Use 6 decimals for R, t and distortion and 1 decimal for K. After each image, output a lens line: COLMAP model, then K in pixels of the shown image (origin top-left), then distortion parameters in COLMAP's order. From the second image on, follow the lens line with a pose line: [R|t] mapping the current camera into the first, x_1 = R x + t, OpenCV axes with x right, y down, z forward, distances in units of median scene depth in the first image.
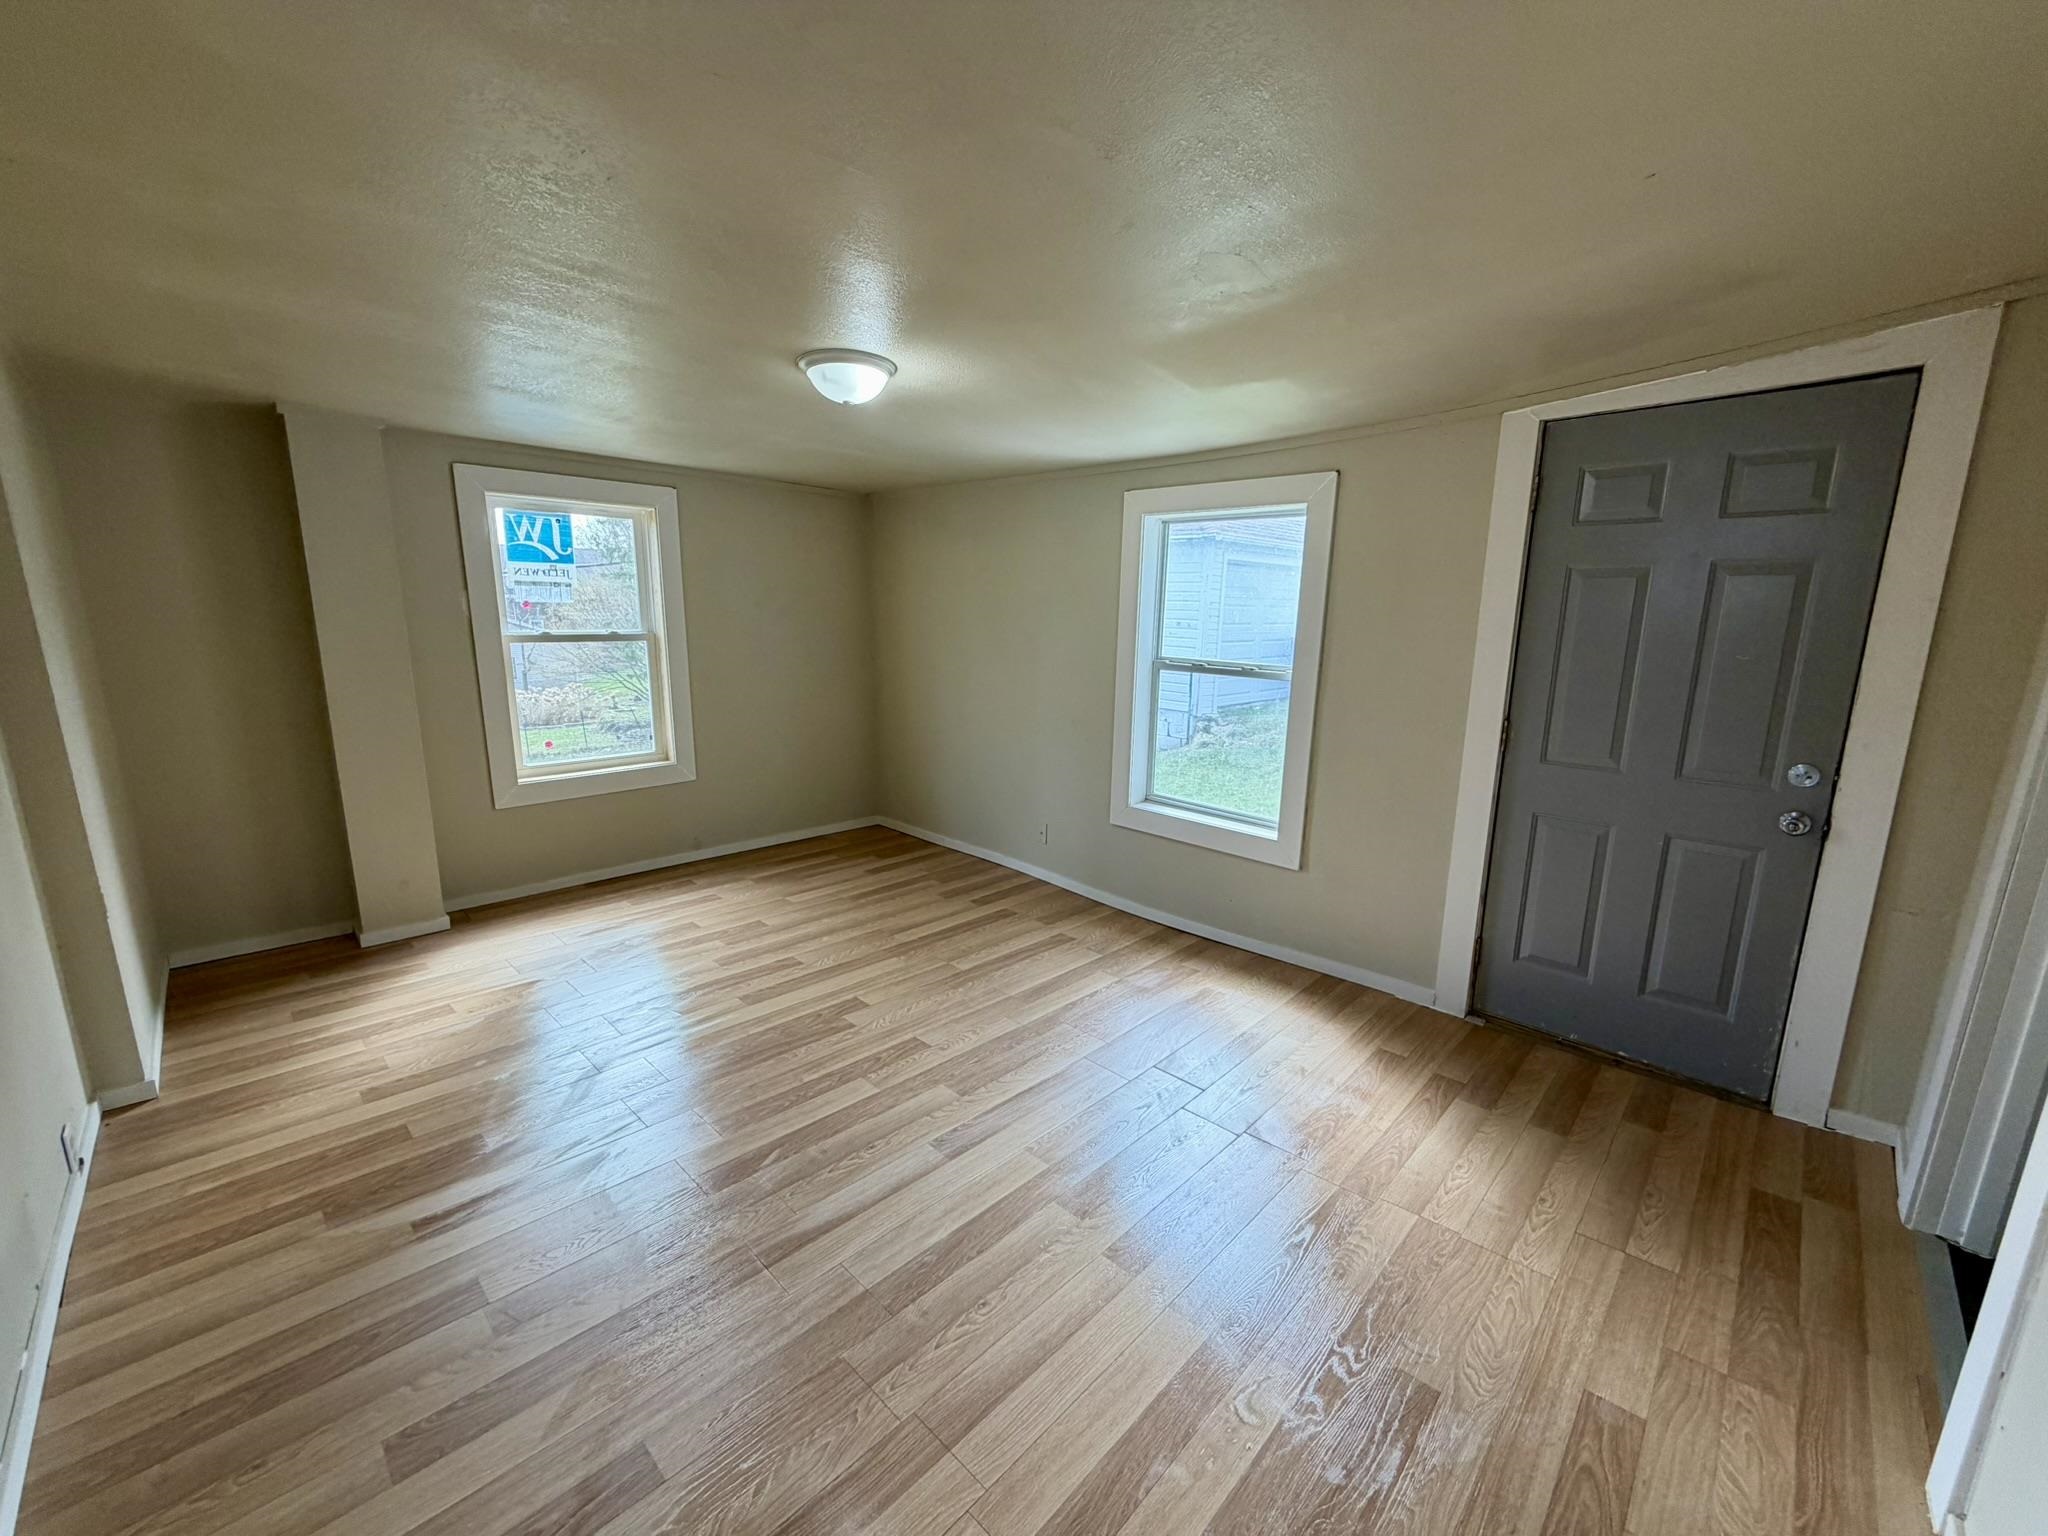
lens RADIAL K [[814.8, 0, 1020.0], [0, 814.8, 771.4], [0, 0, 1]] dist [0.000578, 0.000122]
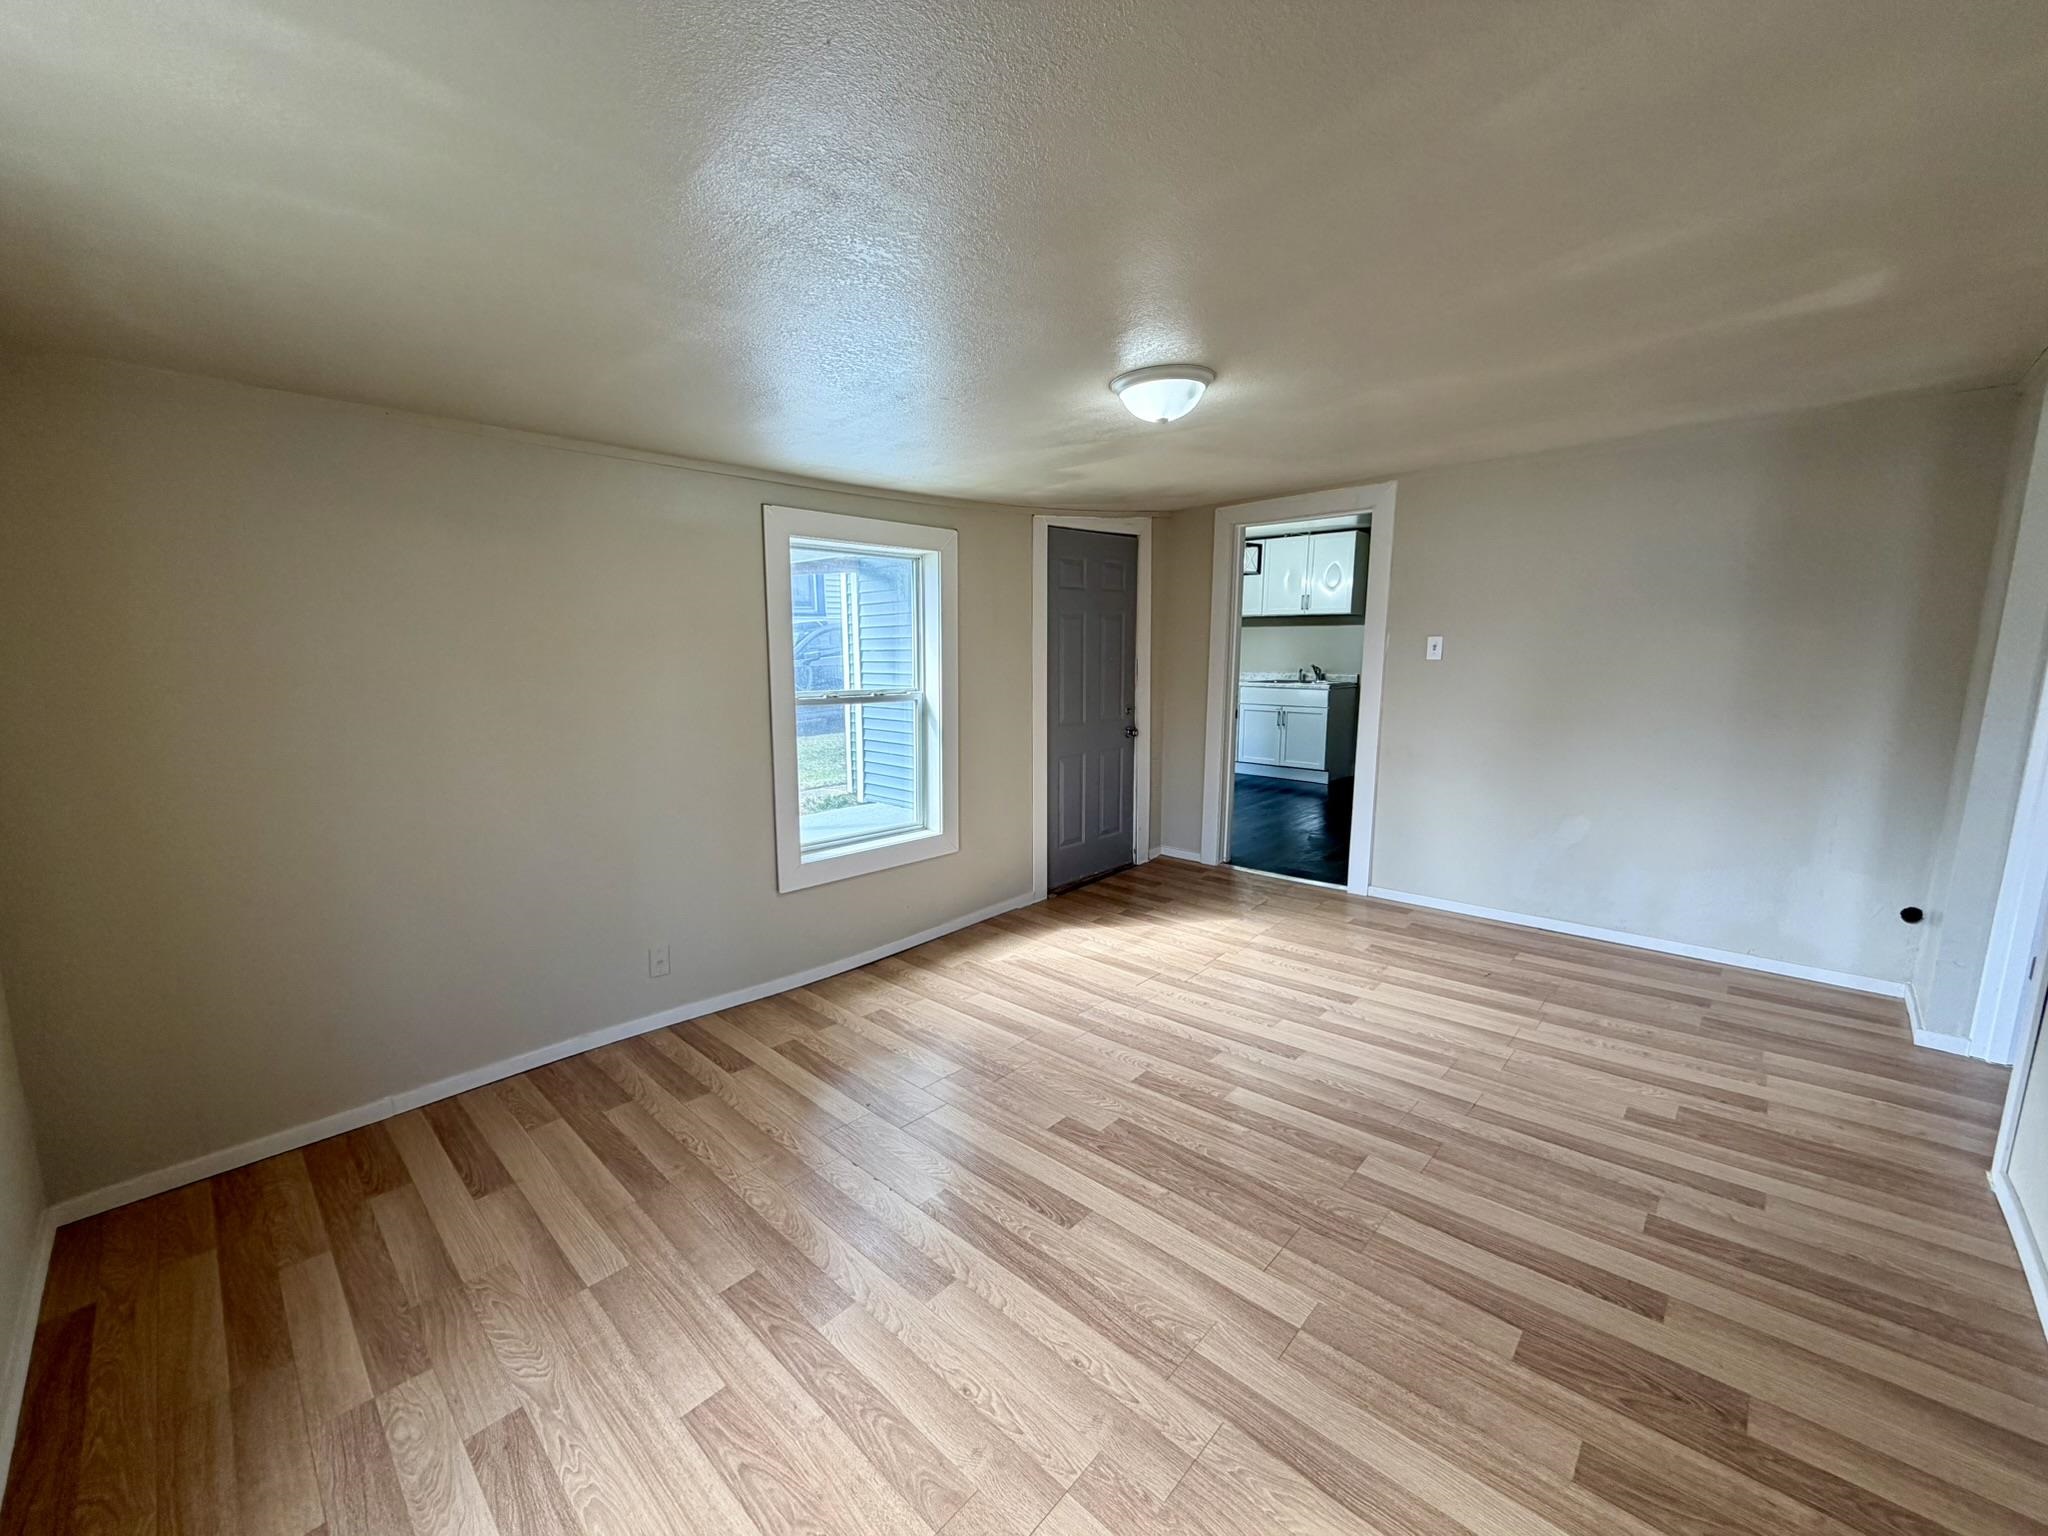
lens RADIAL K [[814.8, 0, 1020.0], [0, 814.8, 771.4], [0, 0, 1]] dist [0.000578, 0.000122]
pose [[-0.006205, -0.168110, 0.985749, -0.793716], [0.205712, 0.964469, 0.165776, -0.166397], [-0.978593, 0.203809, 0.028598, 0.804474]]
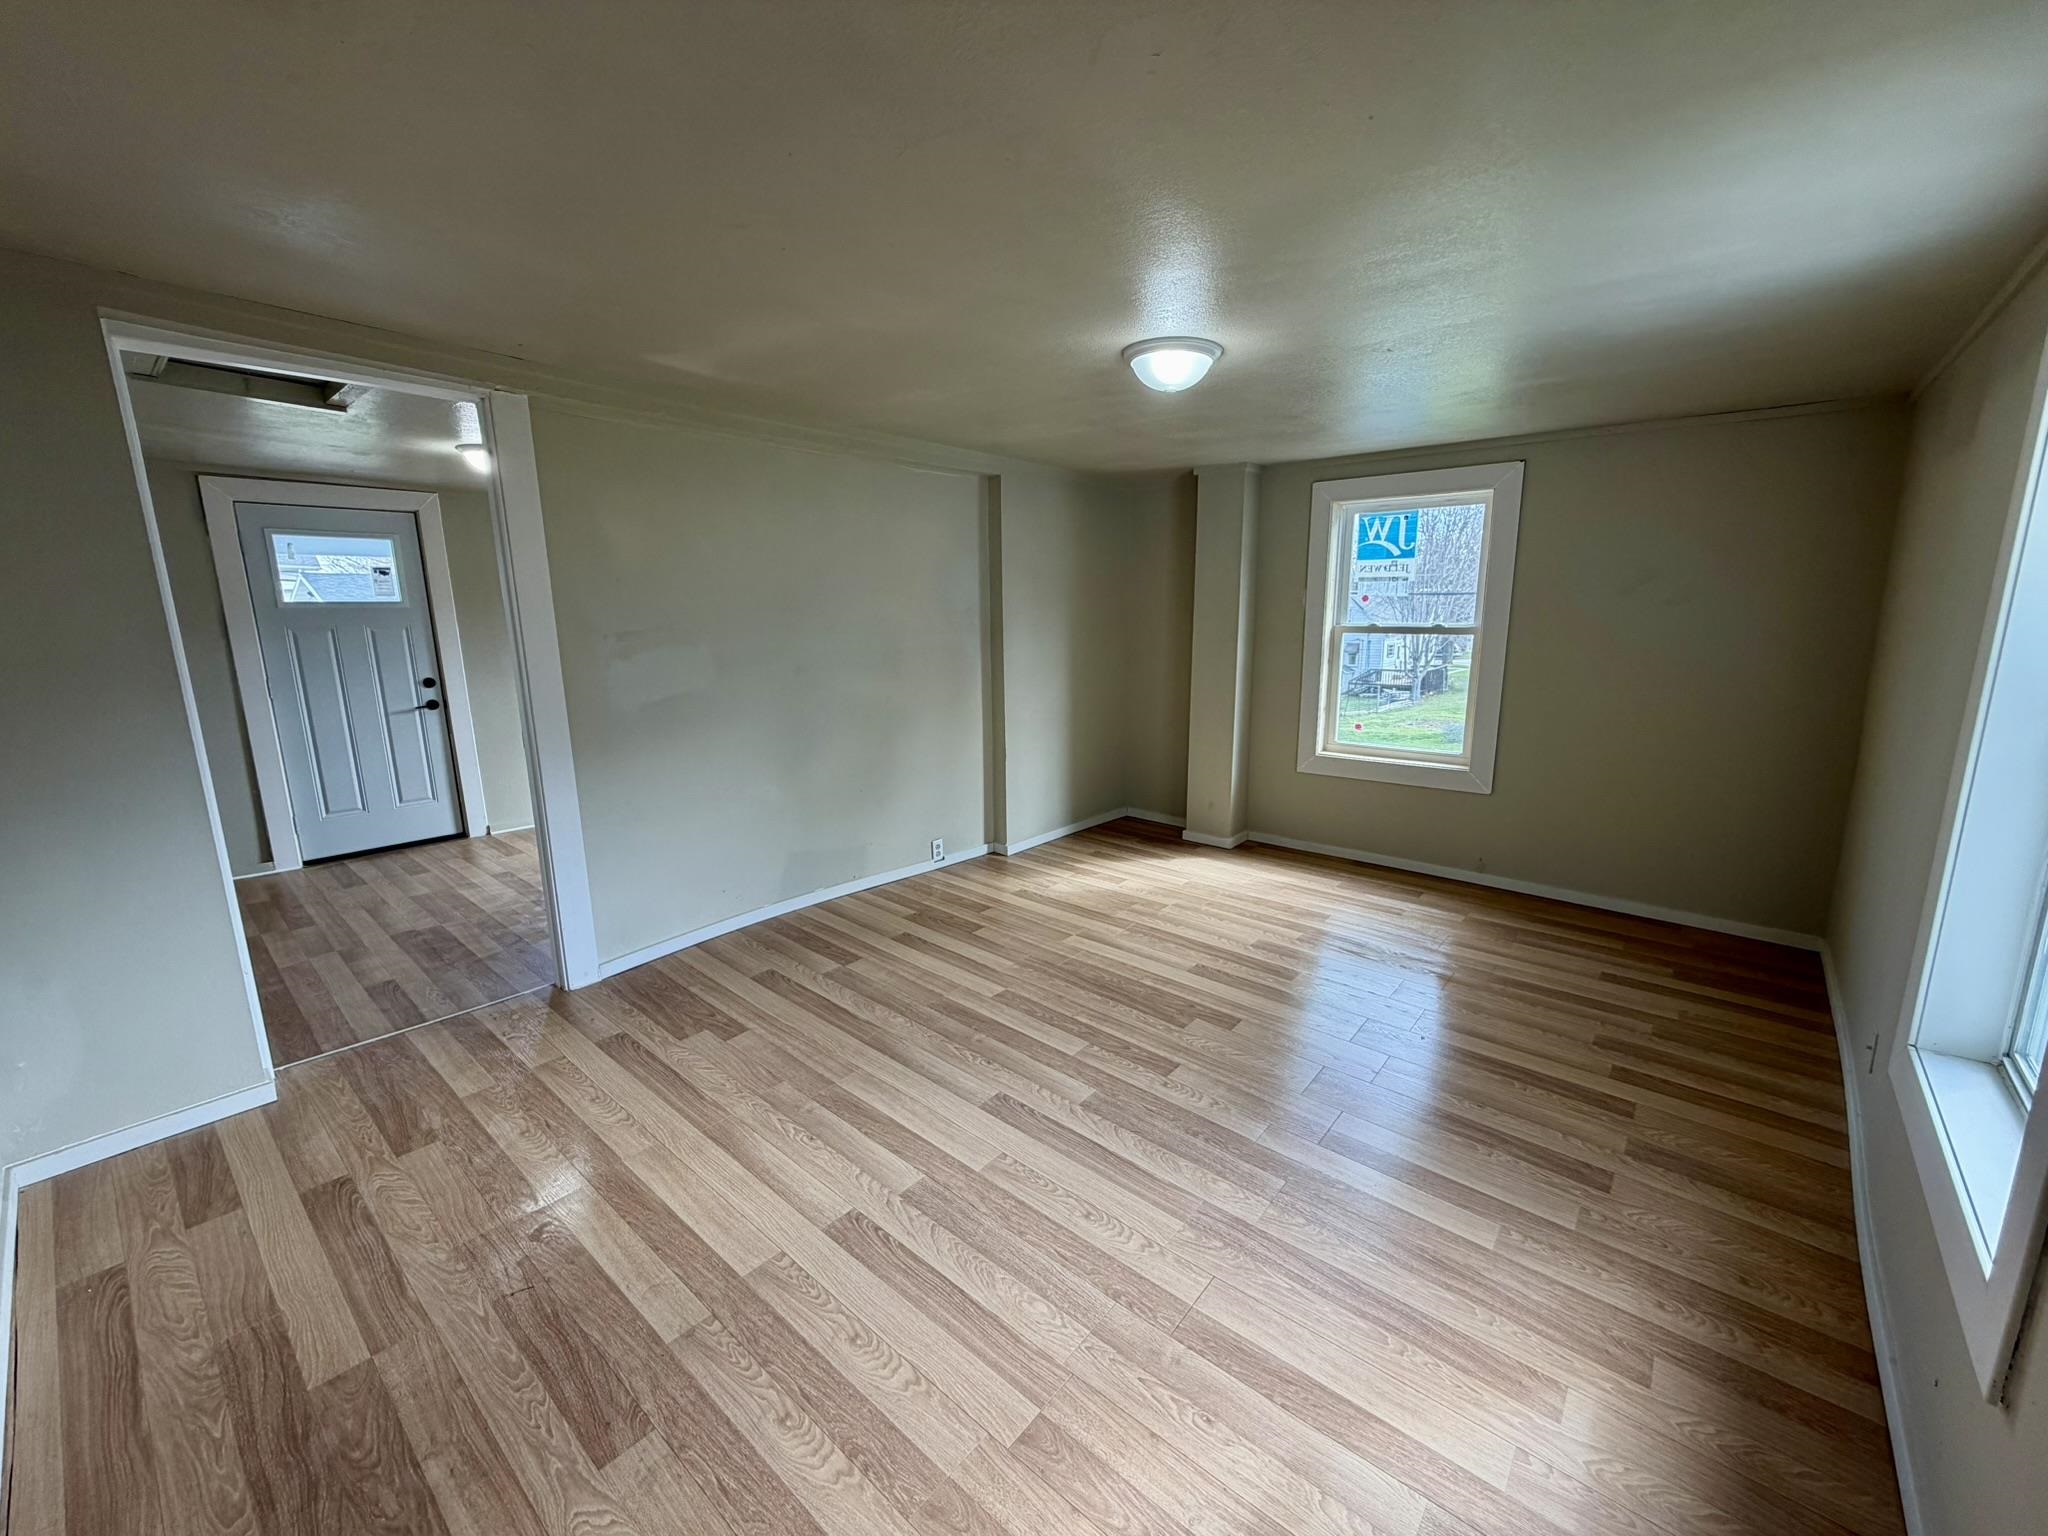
lens RADIAL K [[814.8, 0, 1020.0], [0, 814.8, 771.4], [0, 0, 1]] dist [0.000578, 0.000122]
pose [[0.063475, 0.187881, -0.980139, 0.548846], [-0.181408, 0.967929, 0.173793, -0.095670], [0.981357, 0.166773, 0.095522, 0.531700]]
